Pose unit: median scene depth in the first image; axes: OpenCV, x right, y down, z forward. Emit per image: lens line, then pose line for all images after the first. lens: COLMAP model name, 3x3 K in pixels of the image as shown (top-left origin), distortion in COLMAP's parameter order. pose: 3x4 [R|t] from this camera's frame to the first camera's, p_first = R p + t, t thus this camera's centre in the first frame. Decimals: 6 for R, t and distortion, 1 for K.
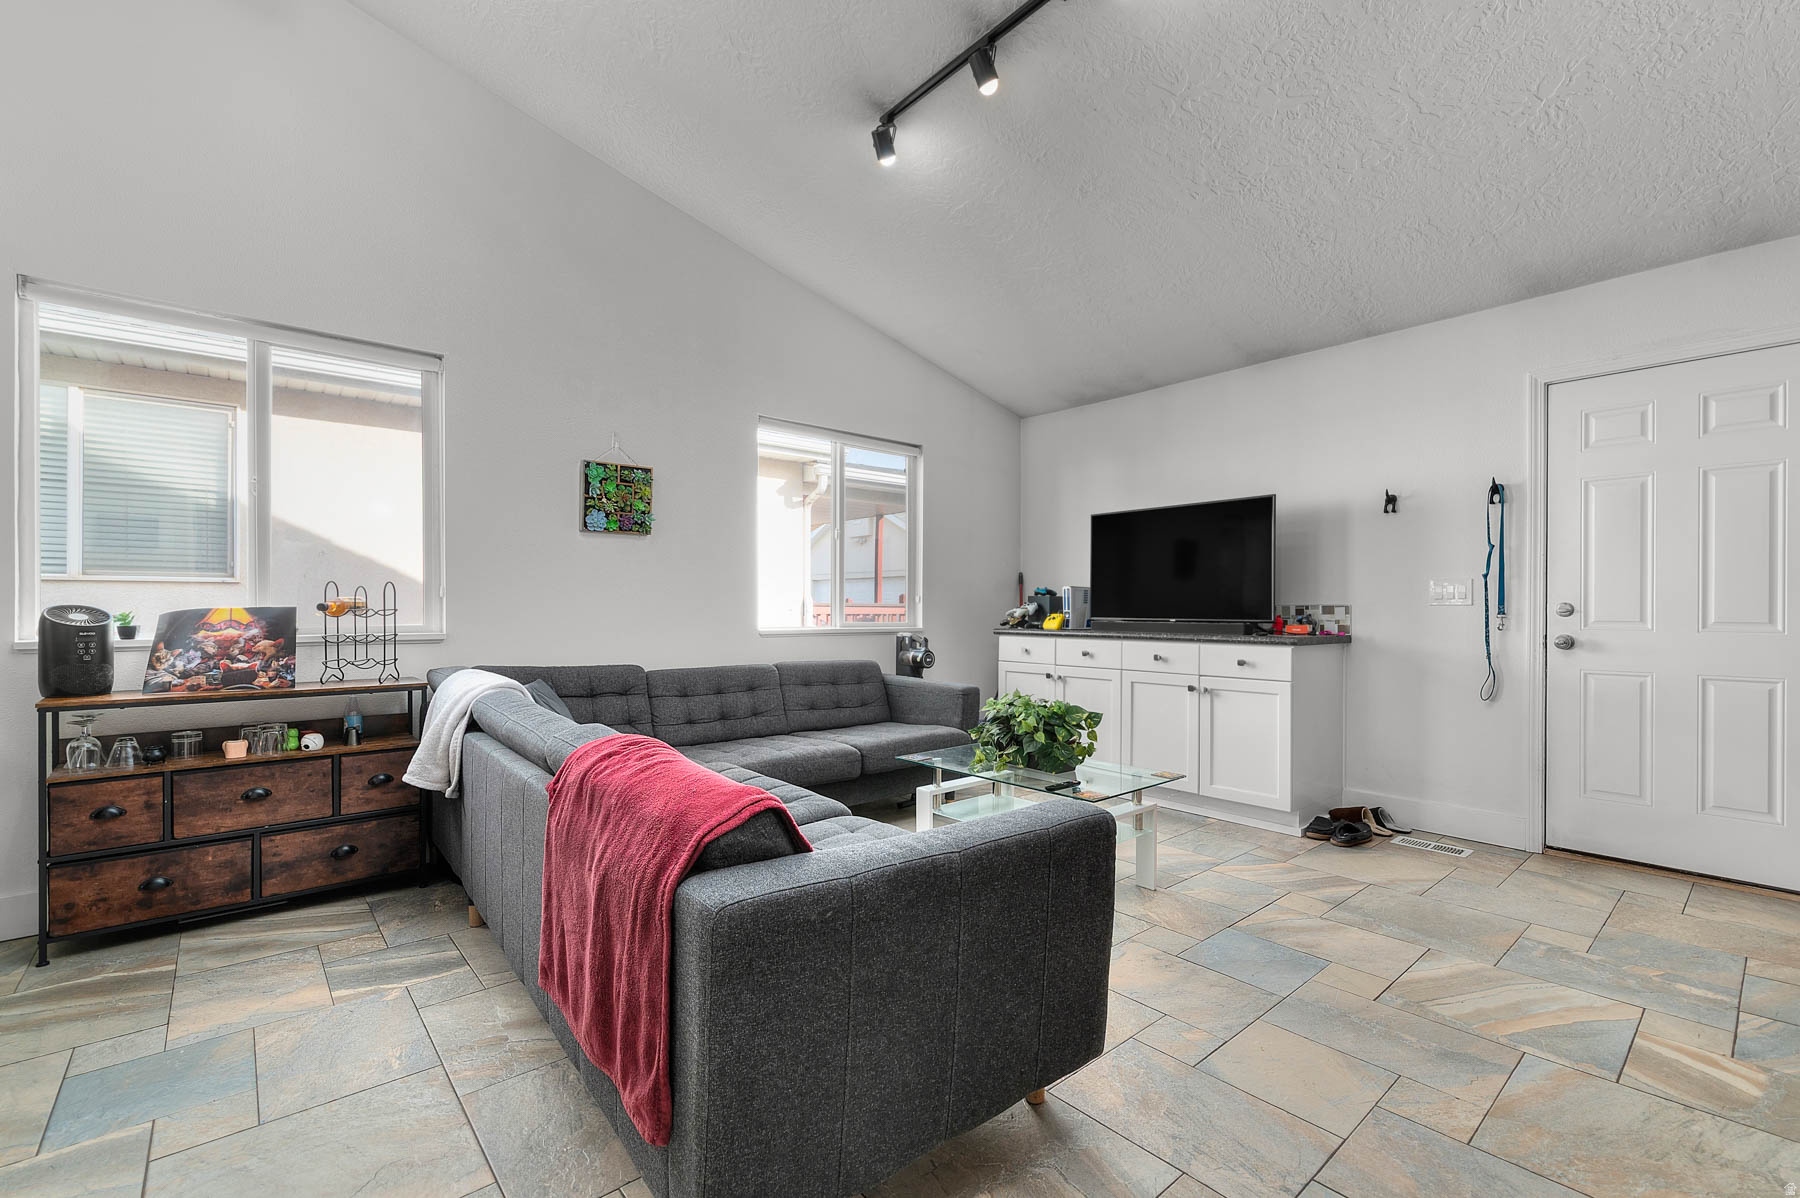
lens RADIAL K [[774.8, 0, 904.0], [0, 774.8, 606.8], [0, 0, 1]] dist [0.003036, -0.000571]
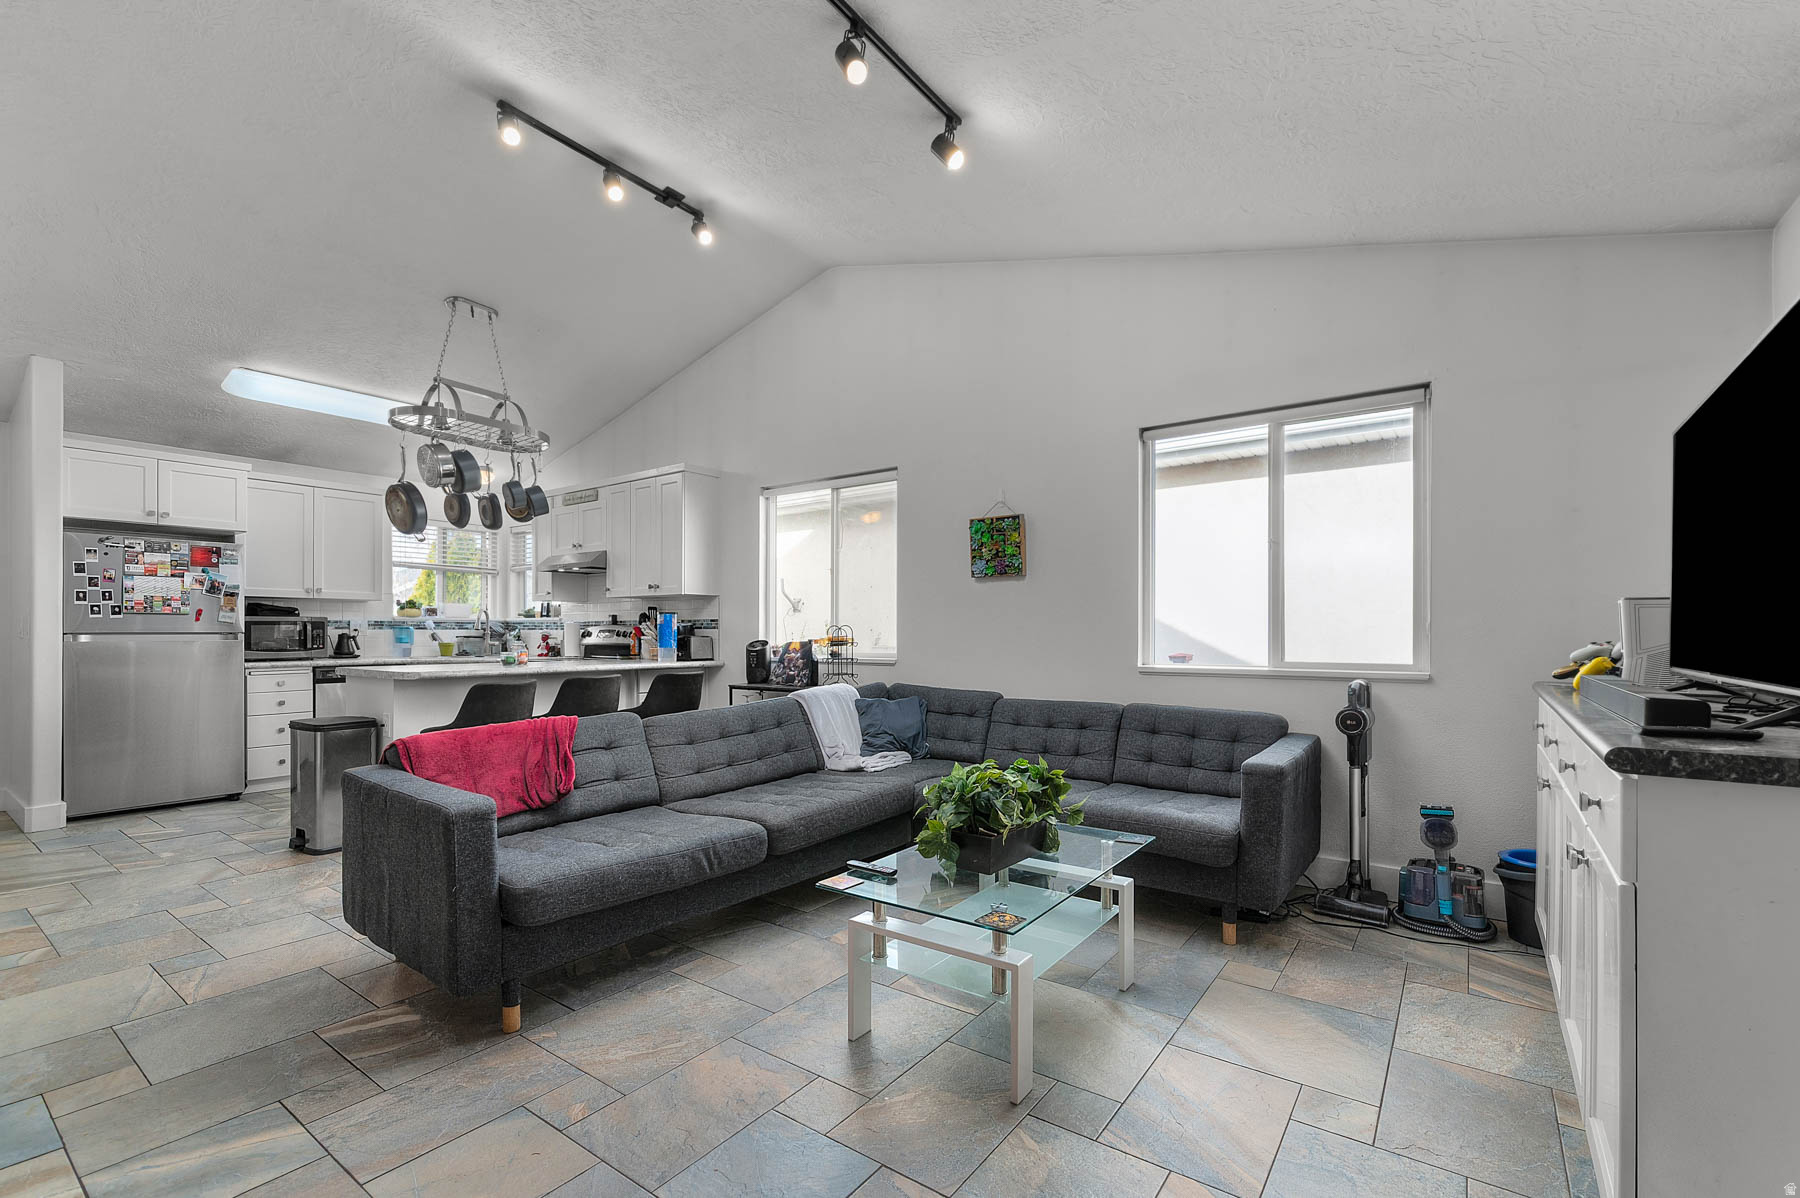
lens RADIAL K [[774.8, 0, 920.1], [0, 774.8, 635.9], [0, 0, 1]] dist [0.003036, -0.000571]
pose [[0.225173, -0.003216, -0.974313, 0.616215], [0.004271, 0.999988, -0.002314, -0.004370], [0.974309, -0.003640, 0.225184, 0.536109]]
